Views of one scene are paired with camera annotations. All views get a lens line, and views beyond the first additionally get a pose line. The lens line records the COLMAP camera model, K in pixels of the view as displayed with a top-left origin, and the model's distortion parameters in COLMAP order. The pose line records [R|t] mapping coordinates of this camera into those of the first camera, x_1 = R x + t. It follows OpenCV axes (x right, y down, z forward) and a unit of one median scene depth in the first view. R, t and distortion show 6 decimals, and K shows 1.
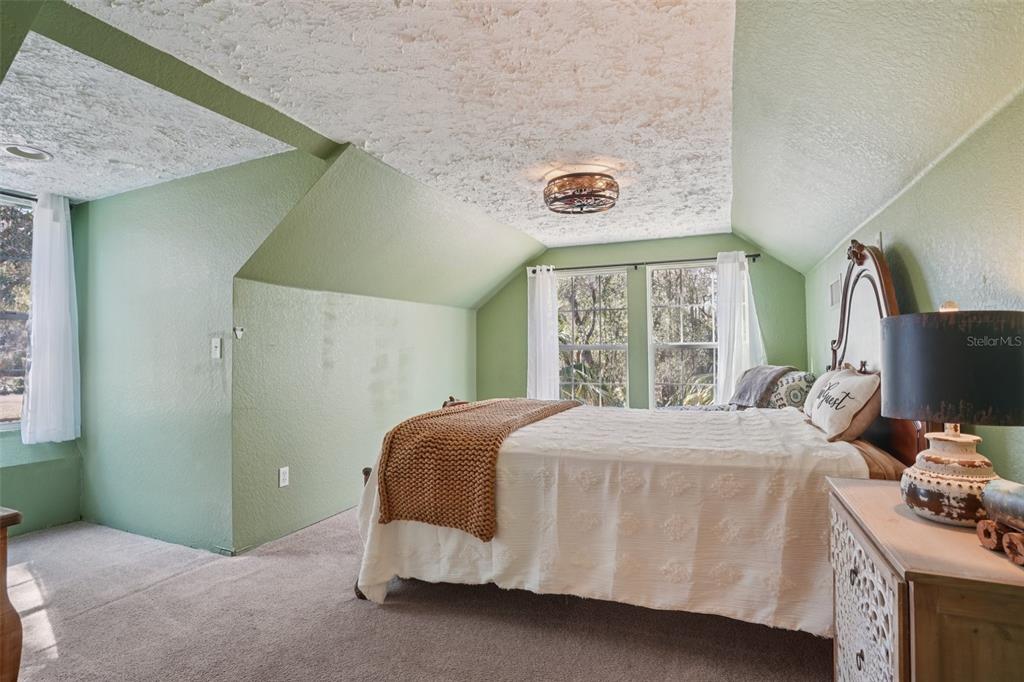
lens RADIAL K [[500.9, 0, 512.0], [0, 500.9, 341.0], [0, 0, 1]] dist [-0.076597, 0.037775]
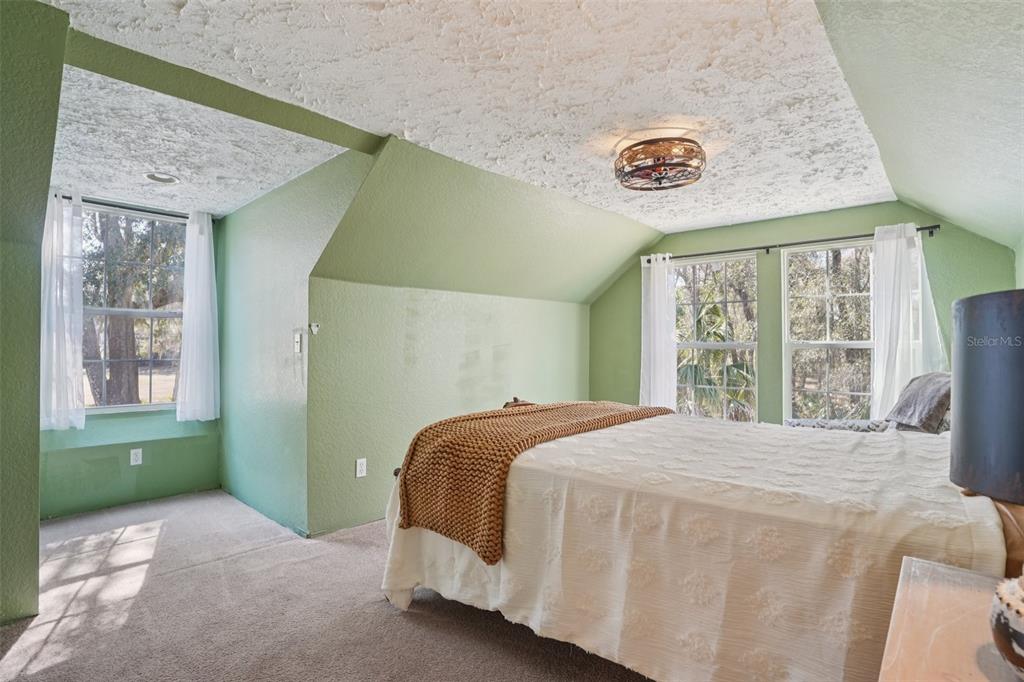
lens RADIAL K [[500.9, 0, 512.0], [0, 500.9, 341.0], [0, 0, 1]] dist [-0.076597, 0.037775]
pose [[0.946388, 0.008023, -0.322933, 0.205532], [-0.005323, 0.999943, 0.009245, -0.002502], [0.322989, -0.007031, 0.946377, 0.138953]]
